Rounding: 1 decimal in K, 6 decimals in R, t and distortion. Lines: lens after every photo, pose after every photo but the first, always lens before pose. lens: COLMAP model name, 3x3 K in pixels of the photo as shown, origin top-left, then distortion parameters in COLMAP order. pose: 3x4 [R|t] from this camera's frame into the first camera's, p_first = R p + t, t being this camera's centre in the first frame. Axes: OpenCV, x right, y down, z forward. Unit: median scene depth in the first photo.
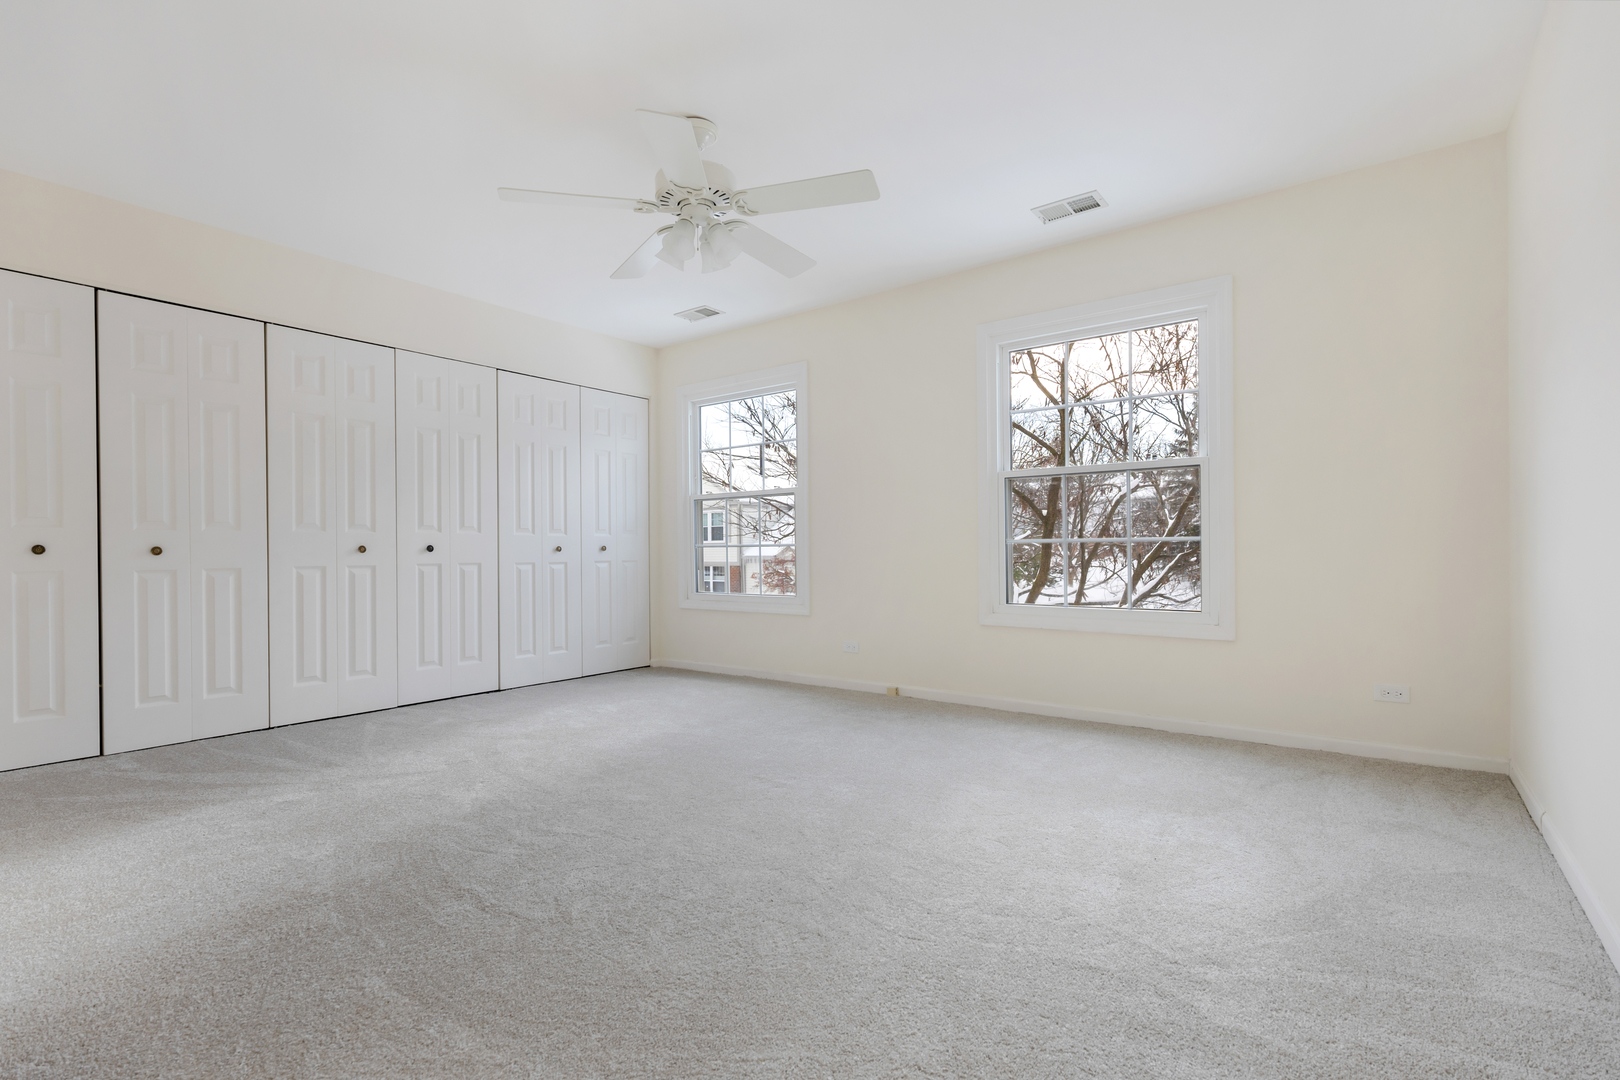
lens RADIAL K [[747.4, 0, 810.0], [0, 747.4, 540.0], [0, 0, 1]] dist [0.001955, 0.000166]
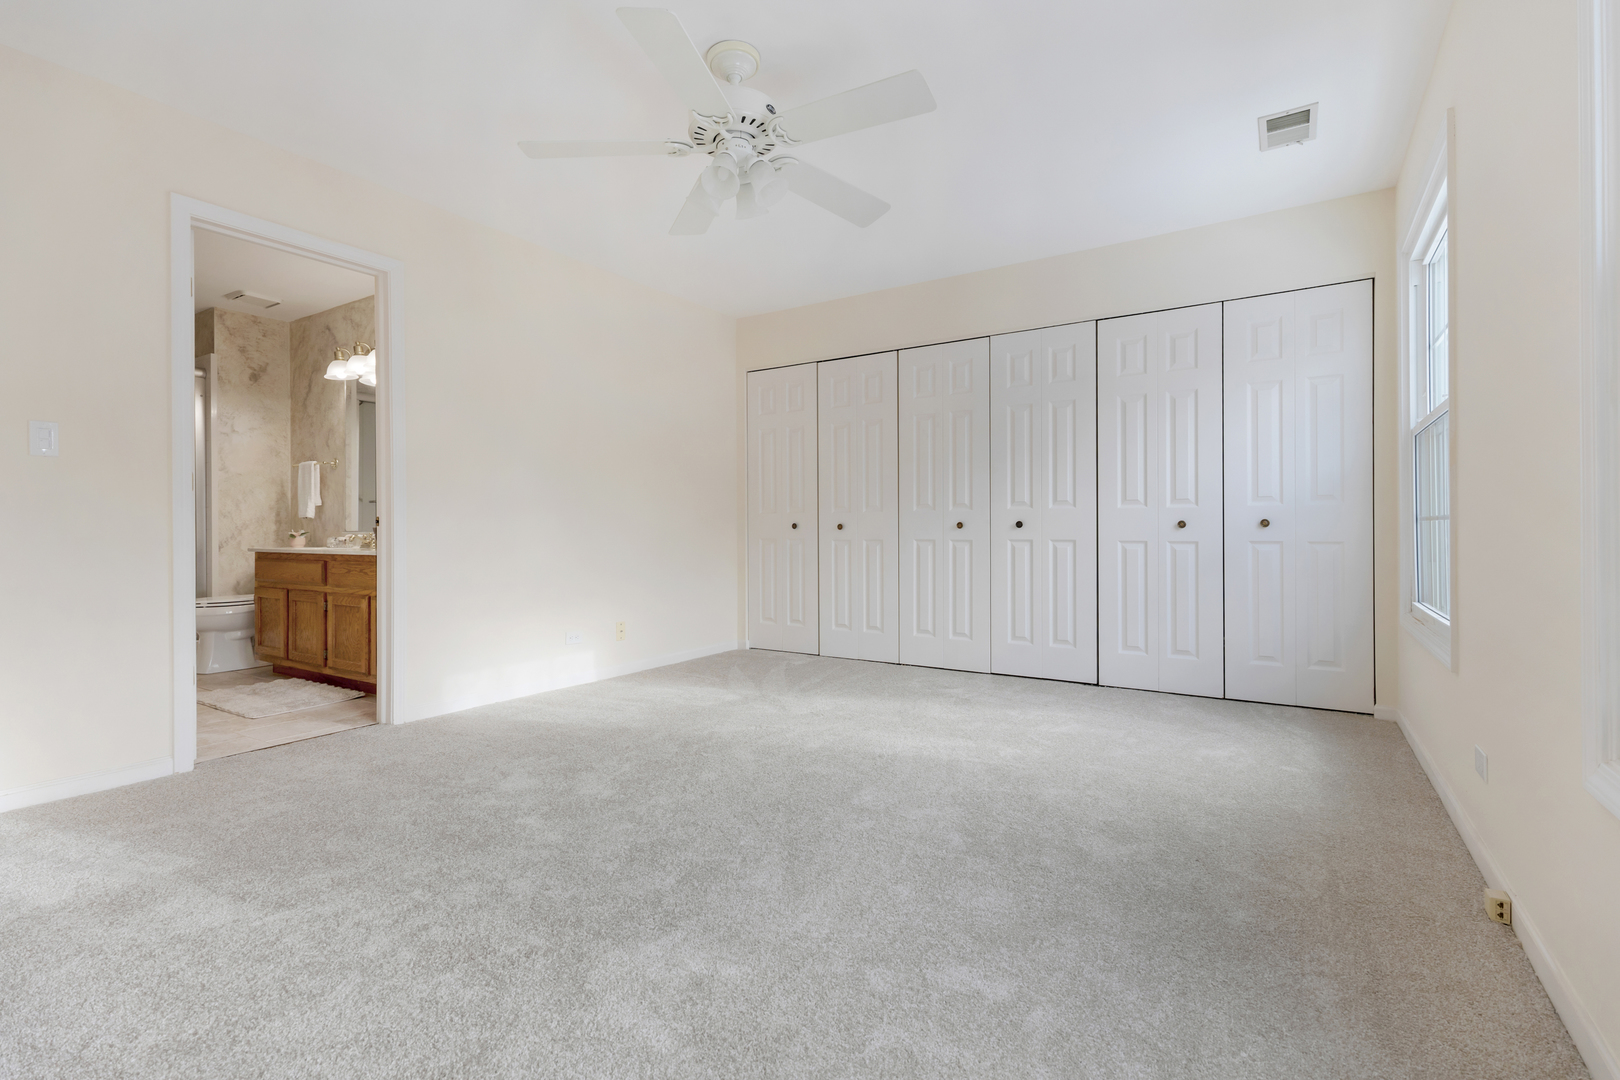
lens RADIAL K [[739.5, 0, 826.3], [0, 739.5, 525.6], [0, 0, 1]] dist [0.002126, -0.000055]
pose [[0.077373, -0.001593, -0.997001, 0.400047], [0.015007, 0.999887, -0.000433, 0.008174], [0.996889, -0.014929, 0.077388, 0.578294]]
